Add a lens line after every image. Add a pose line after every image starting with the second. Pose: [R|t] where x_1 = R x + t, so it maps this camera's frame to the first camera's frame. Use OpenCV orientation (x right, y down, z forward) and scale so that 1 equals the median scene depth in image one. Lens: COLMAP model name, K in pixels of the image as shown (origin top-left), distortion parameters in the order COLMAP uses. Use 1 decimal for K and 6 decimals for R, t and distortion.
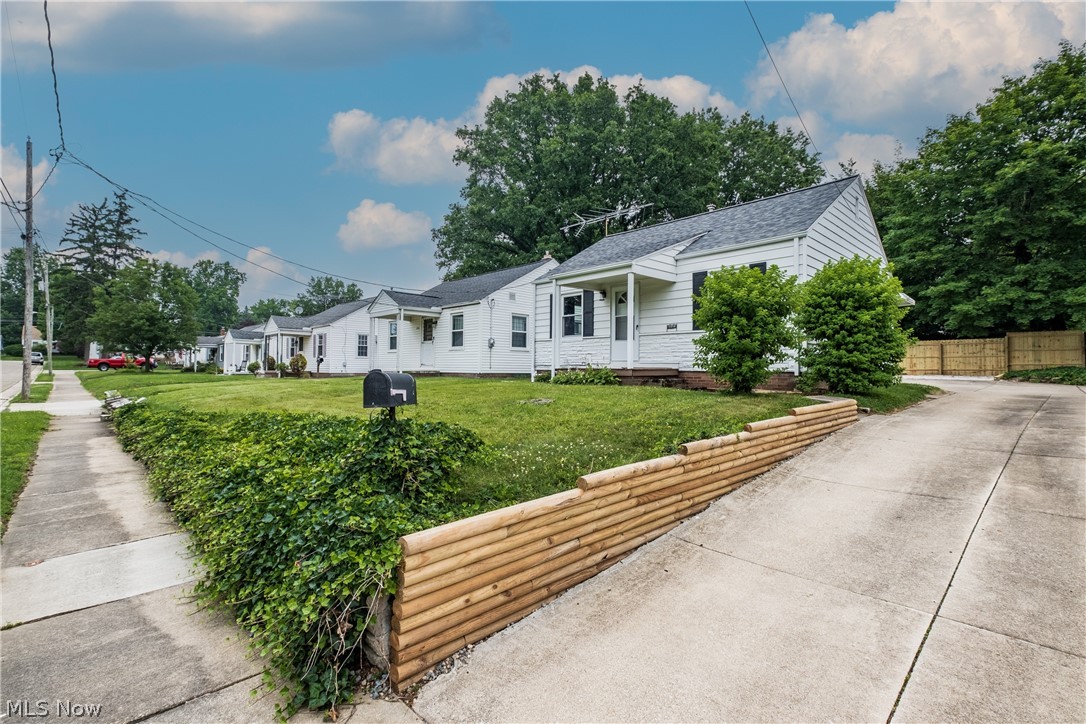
lens RADIAL K [[482.8, 0, 543.0], [0, 482.8, 362.0], [0, 0, 1]] dist [-0.001599, -0.000028]
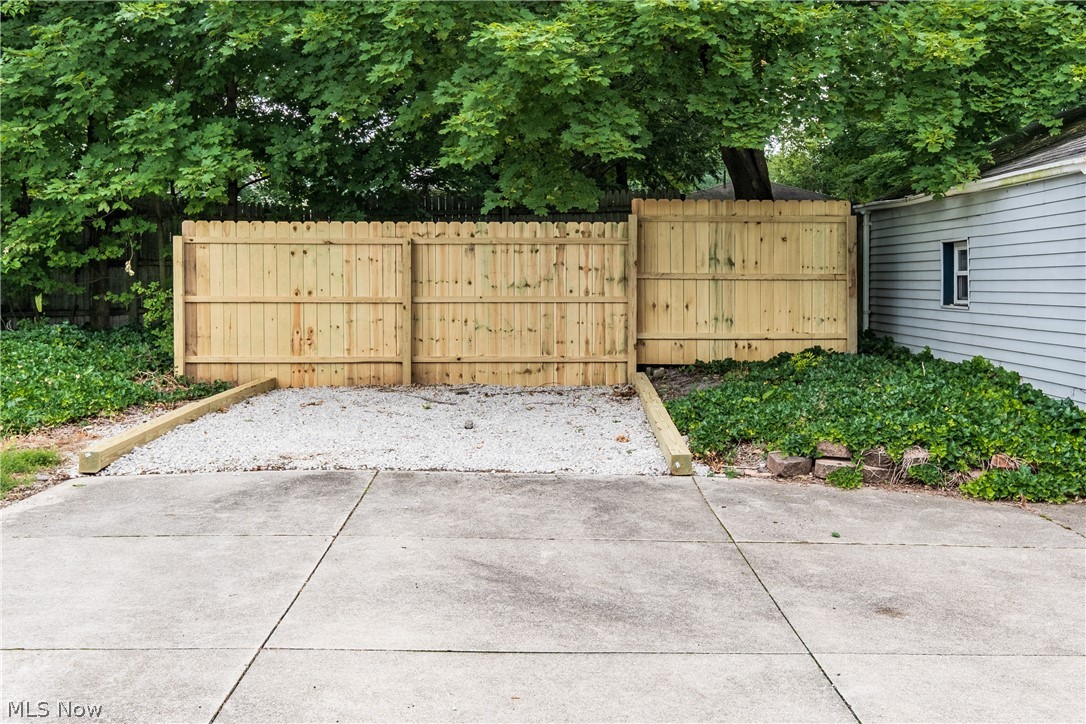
lens RADIAL K [[1203.1, 0, 548.2], [0, 1203.1, 289.2], [0, 0, 1]] dist [0.120492, 0.008573]
pose [[0.674858, -0.006936, 0.737915, 0.527206], [-0.011640, 0.999731, 0.020042, -0.030123], [-0.737856, -0.022115, 0.674596, 0.663419]]
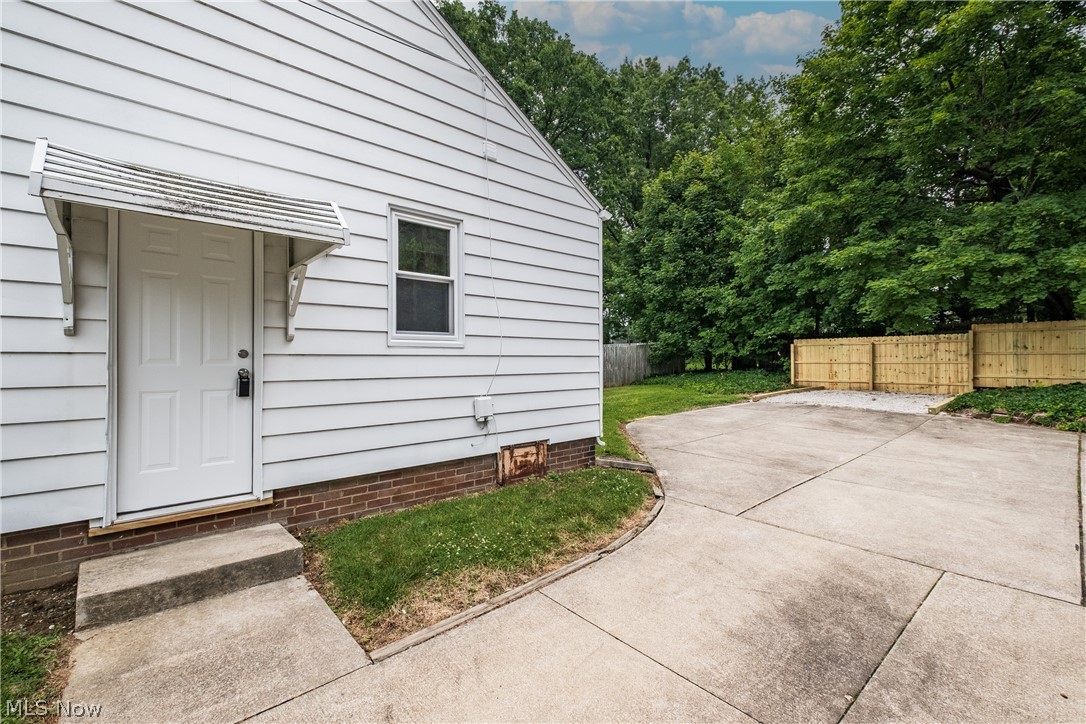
lens RADIAL K [[466.6, 0, 543.0], [0, 466.6, 362.0], [0, 0, 1]] dist [0.001324, 0.000535]
pose [[0.999123, -0.009036, -0.040884, 0.454864], [0.009890, 0.999736, 0.020749, -0.032309], [0.040685, -0.021135, 0.998948, 0.394587]]
